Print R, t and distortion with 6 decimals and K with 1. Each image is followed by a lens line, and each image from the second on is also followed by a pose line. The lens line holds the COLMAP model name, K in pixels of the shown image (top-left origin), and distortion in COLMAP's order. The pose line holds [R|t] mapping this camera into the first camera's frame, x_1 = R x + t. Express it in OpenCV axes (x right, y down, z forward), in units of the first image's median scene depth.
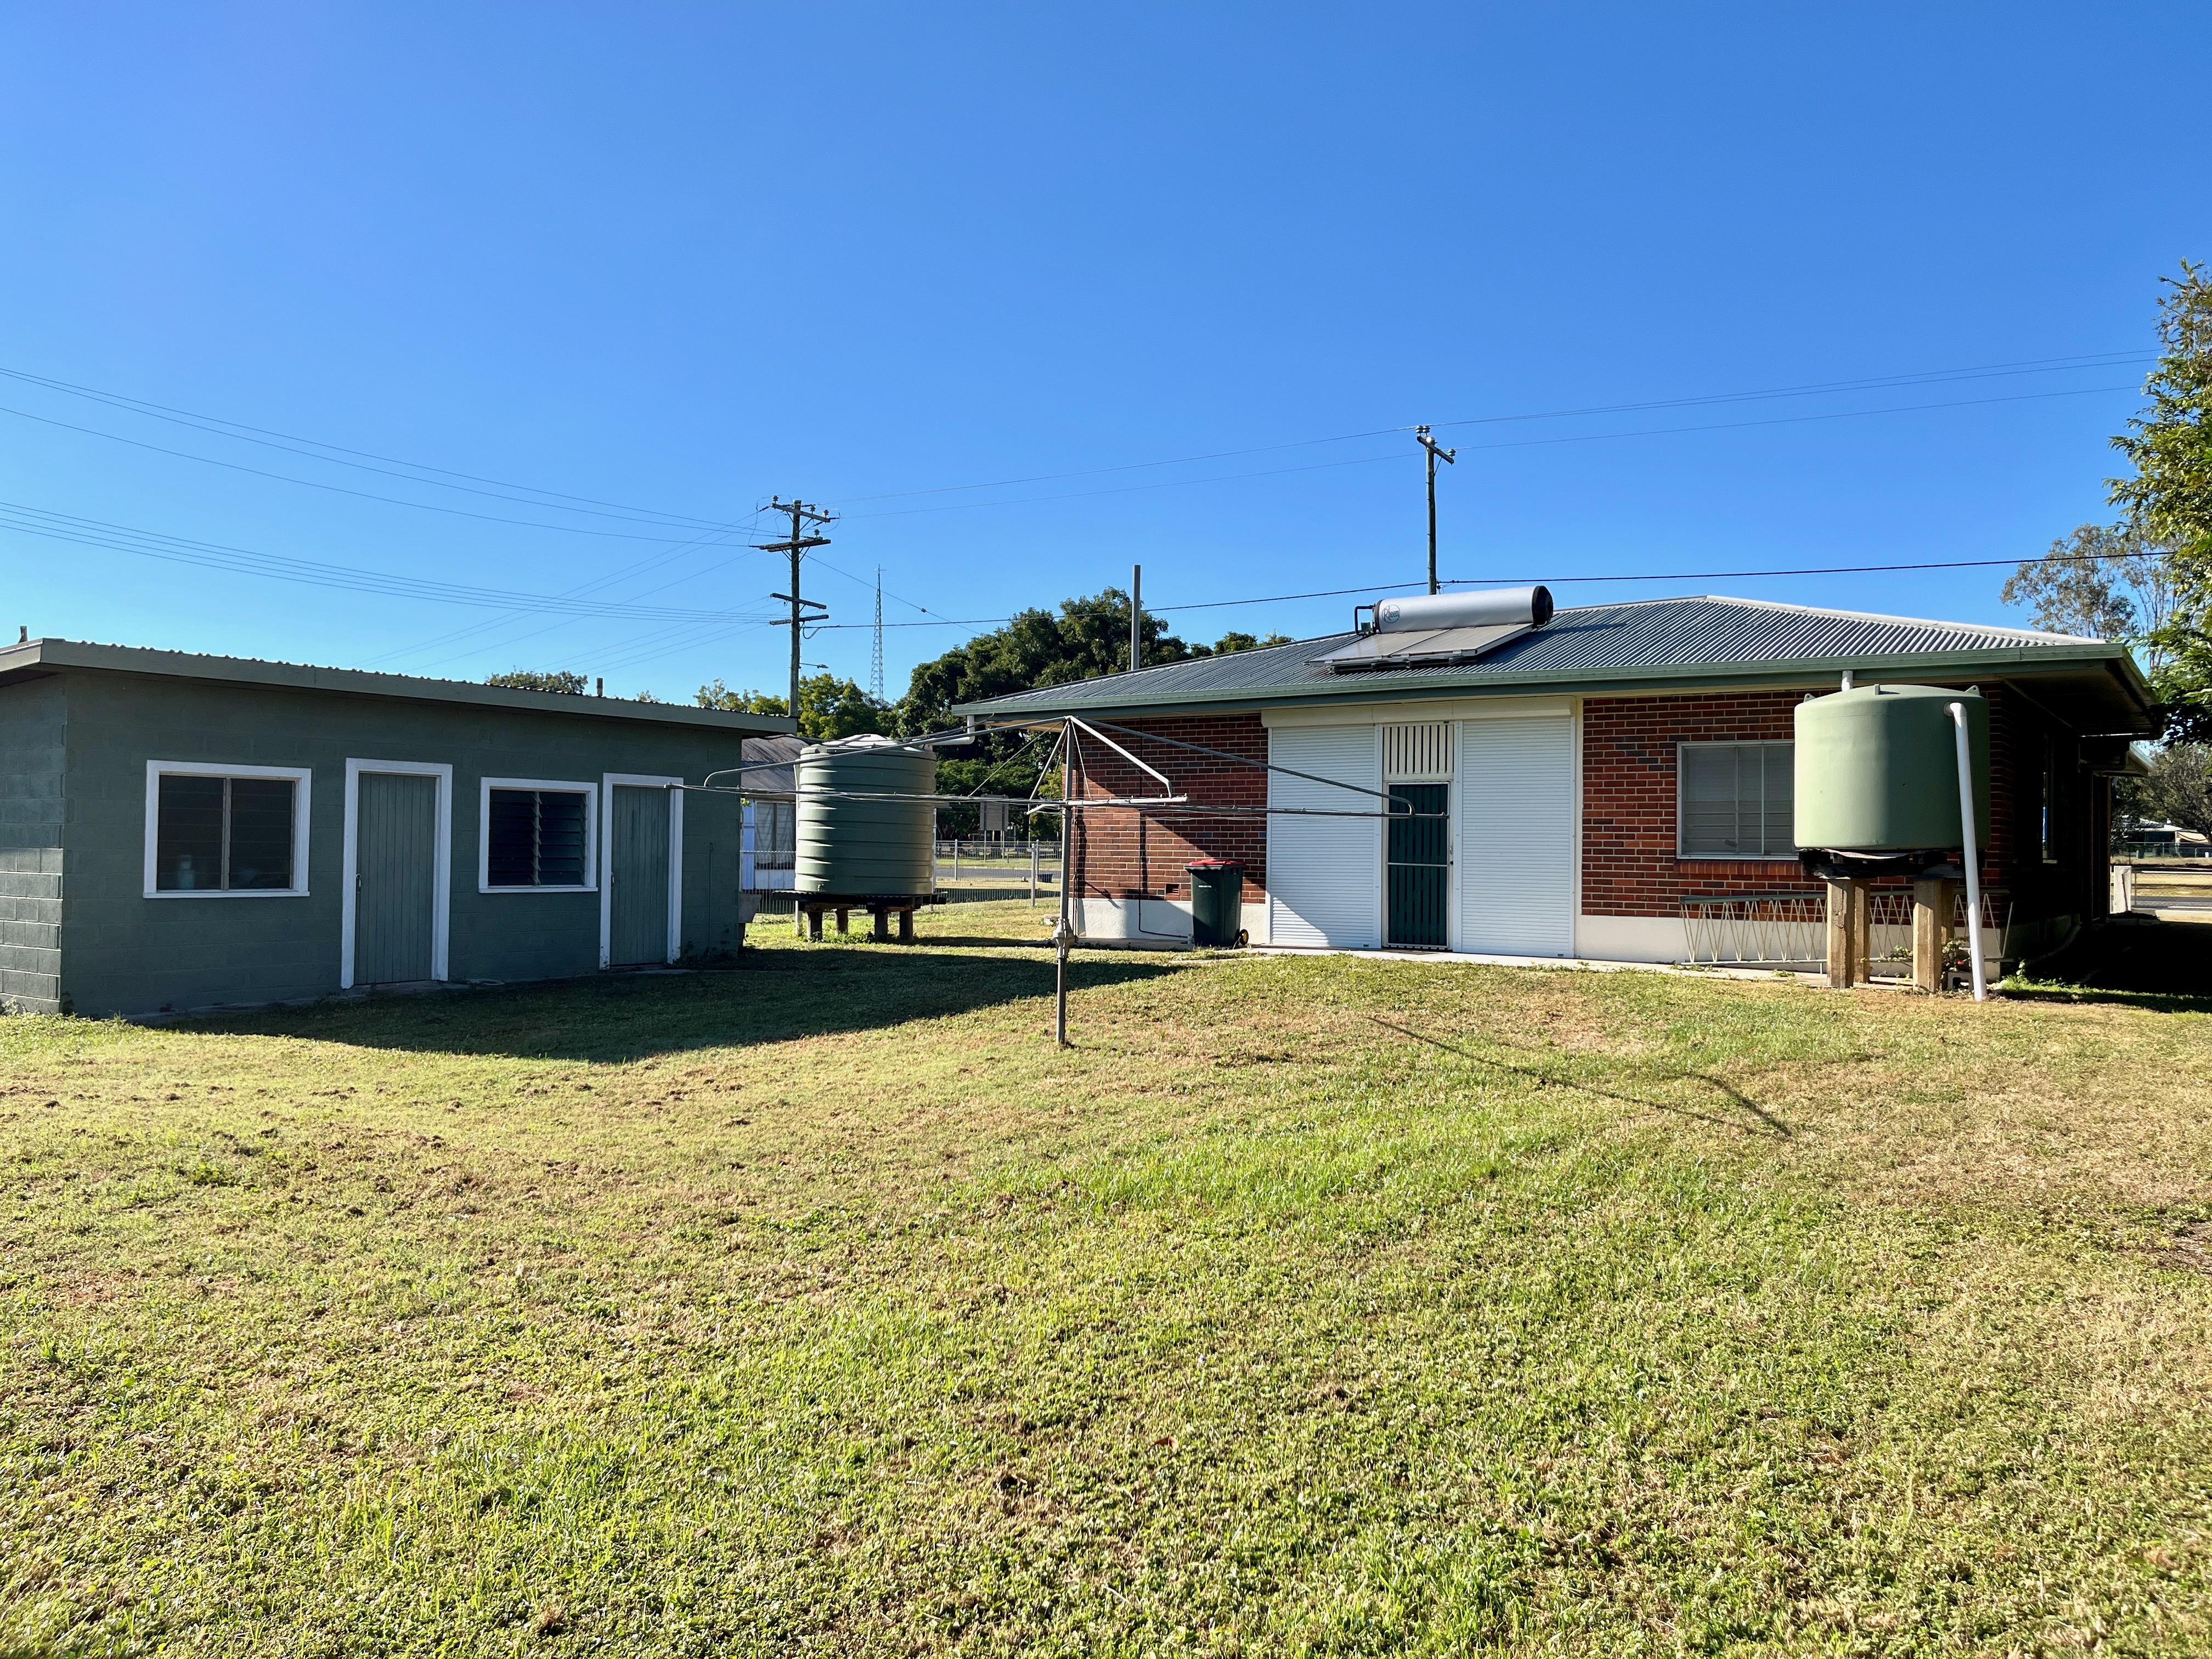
lens RADIAL K [[1649.2, 0, 1115.8], [0, 1649.2, 829.2], [0, 0, 1]] dist [0.081863, -0.099791]
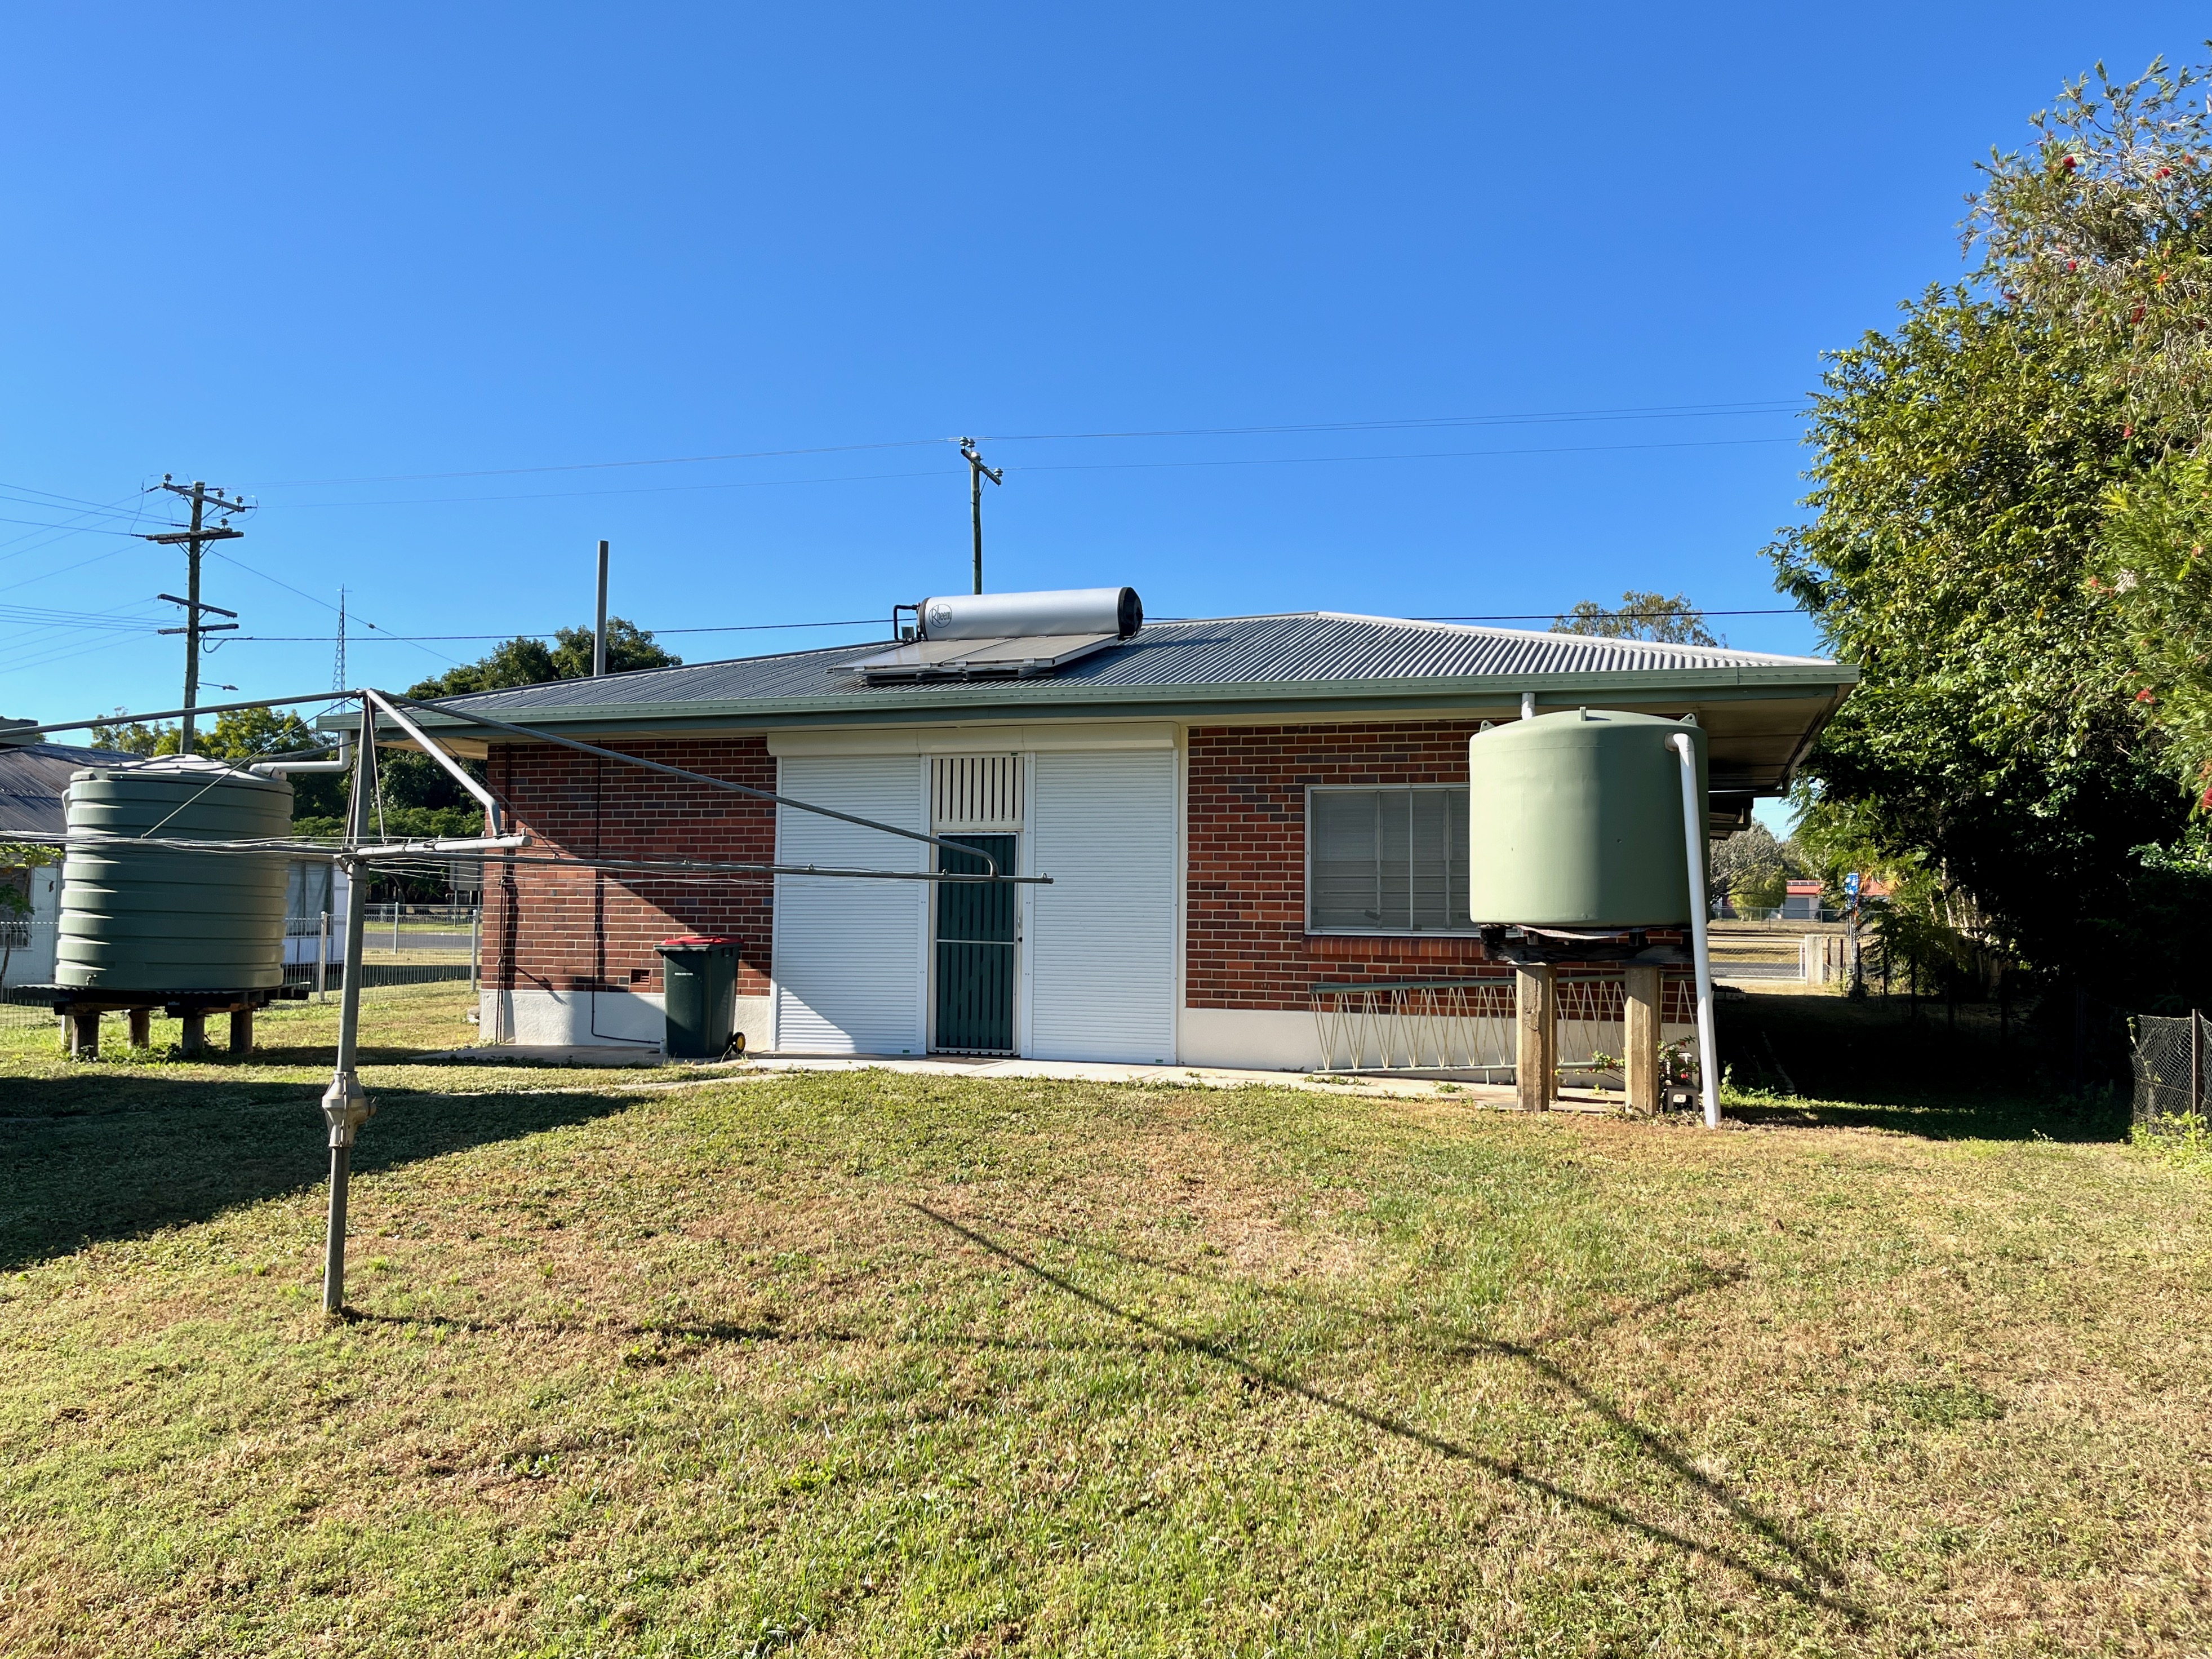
lens RADIAL K [[1649.4, 0, 1115.8], [0, 1649.4, 829.2], [0, 0, 1]] dist [0.081863, -0.099791]
pose [[0.960743, 0.013339, 0.277118, 0.035754], [-0.003426, 0.999338, -0.036227, -0.002969], [-0.277417, 0.033856, 0.960153, 0.265024]]
